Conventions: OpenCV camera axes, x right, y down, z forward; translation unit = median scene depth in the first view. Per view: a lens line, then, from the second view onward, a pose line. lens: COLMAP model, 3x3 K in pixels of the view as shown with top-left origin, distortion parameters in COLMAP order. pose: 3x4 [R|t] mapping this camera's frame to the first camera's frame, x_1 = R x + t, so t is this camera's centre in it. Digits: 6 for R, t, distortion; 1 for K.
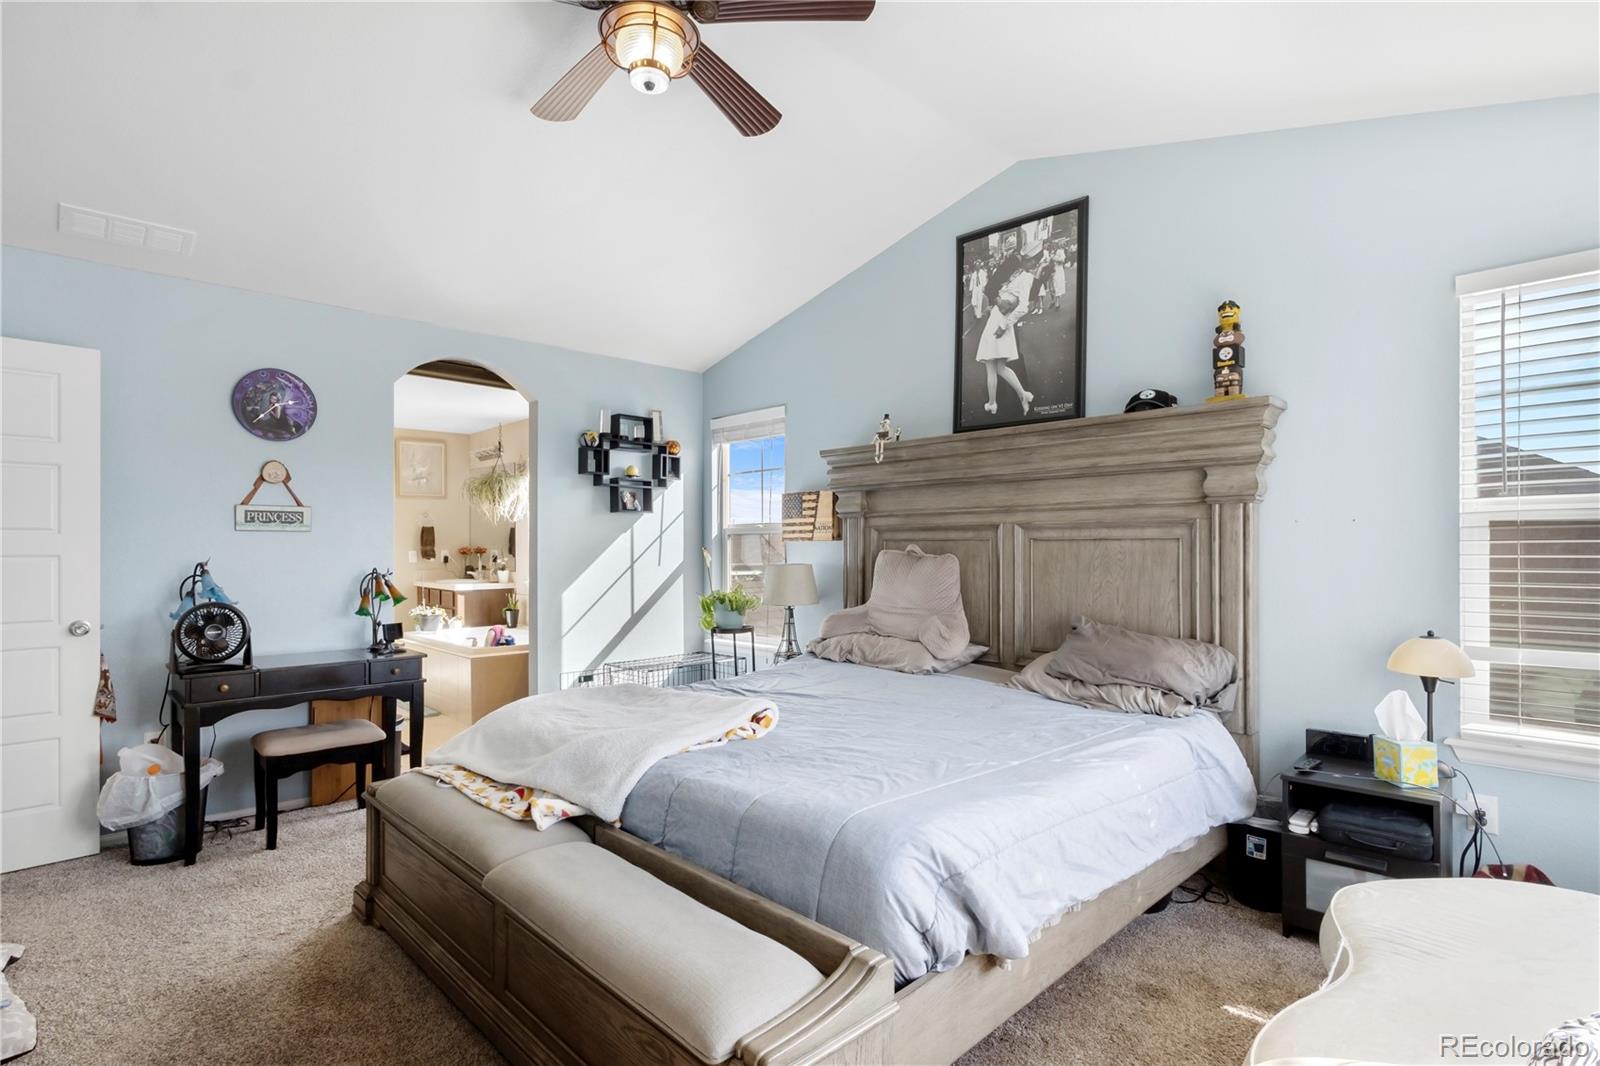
lens RADIAL K [[789.3, 0, 797.7], [0, 789.3, 538.5], [0, 0, 1]] dist [0.004884, -0.000079]
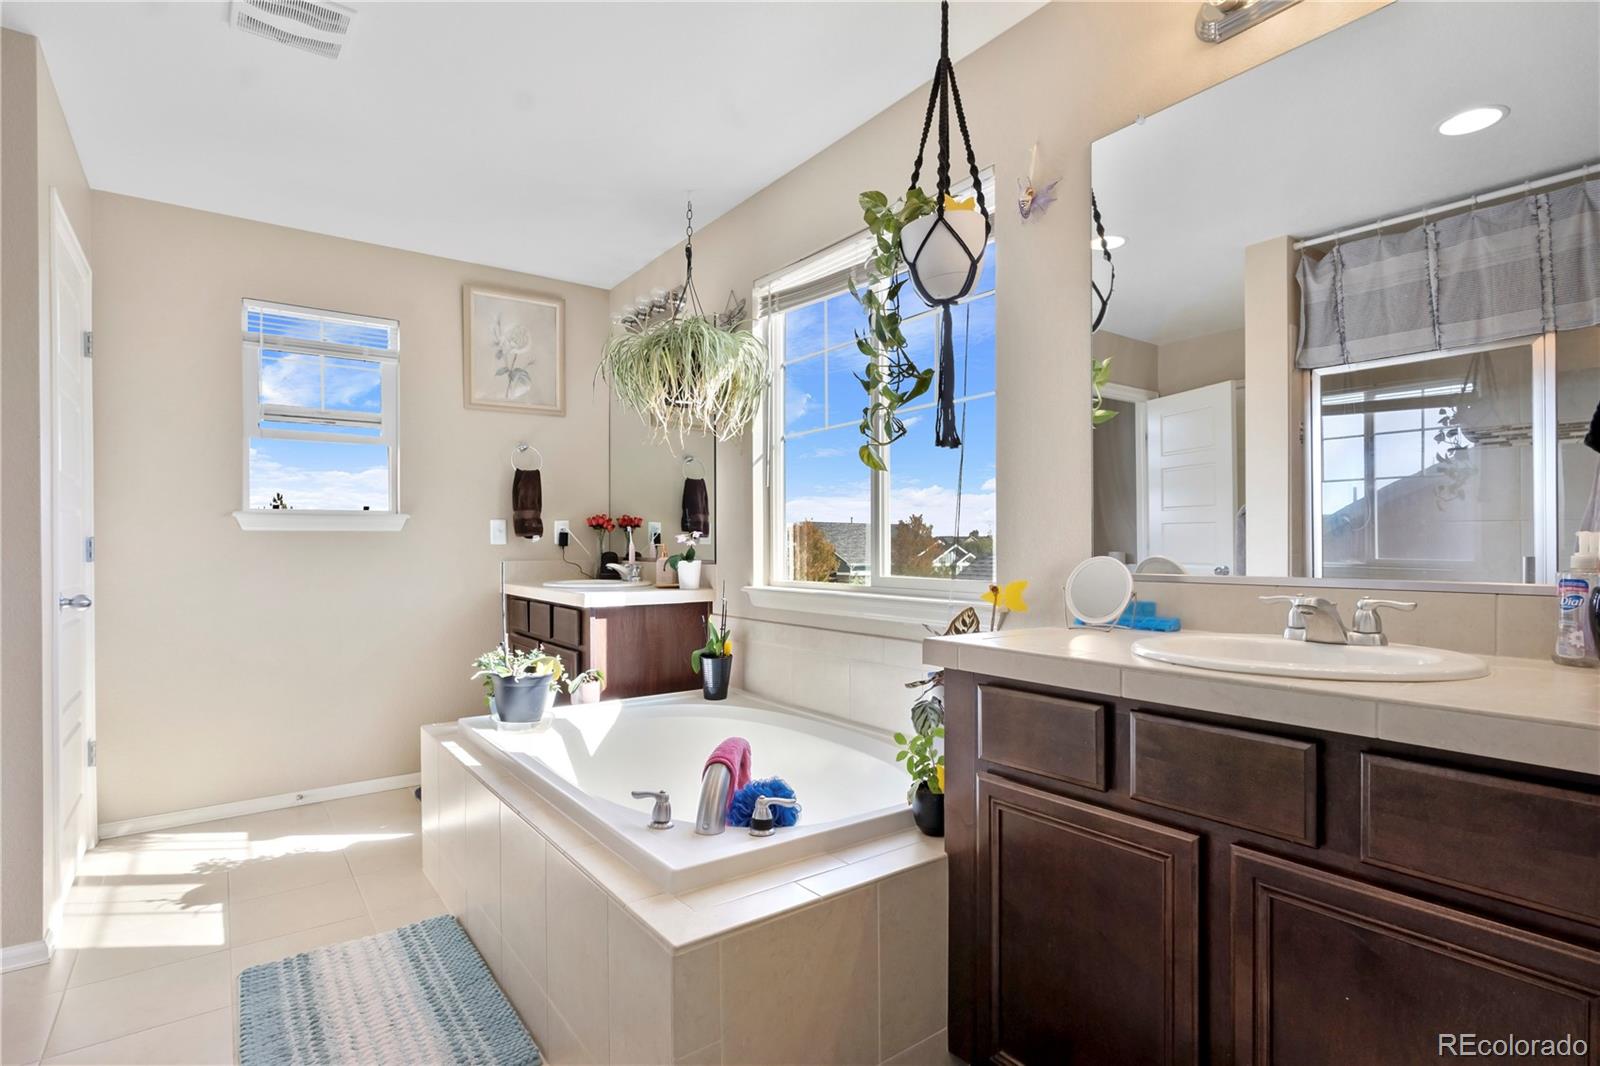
lens RADIAL K [[789.3, 0, 801.1], [0, 789.3, 540.1], [0, 0, 1]] dist [0.004884, -0.000079]
pose [[0.992202, 0.001734, -0.124632, -0.248174], [-0.002132, 0.999993, -0.003059, 0.029173], [0.124625, 0.003301, 0.992198, 0.555613]]
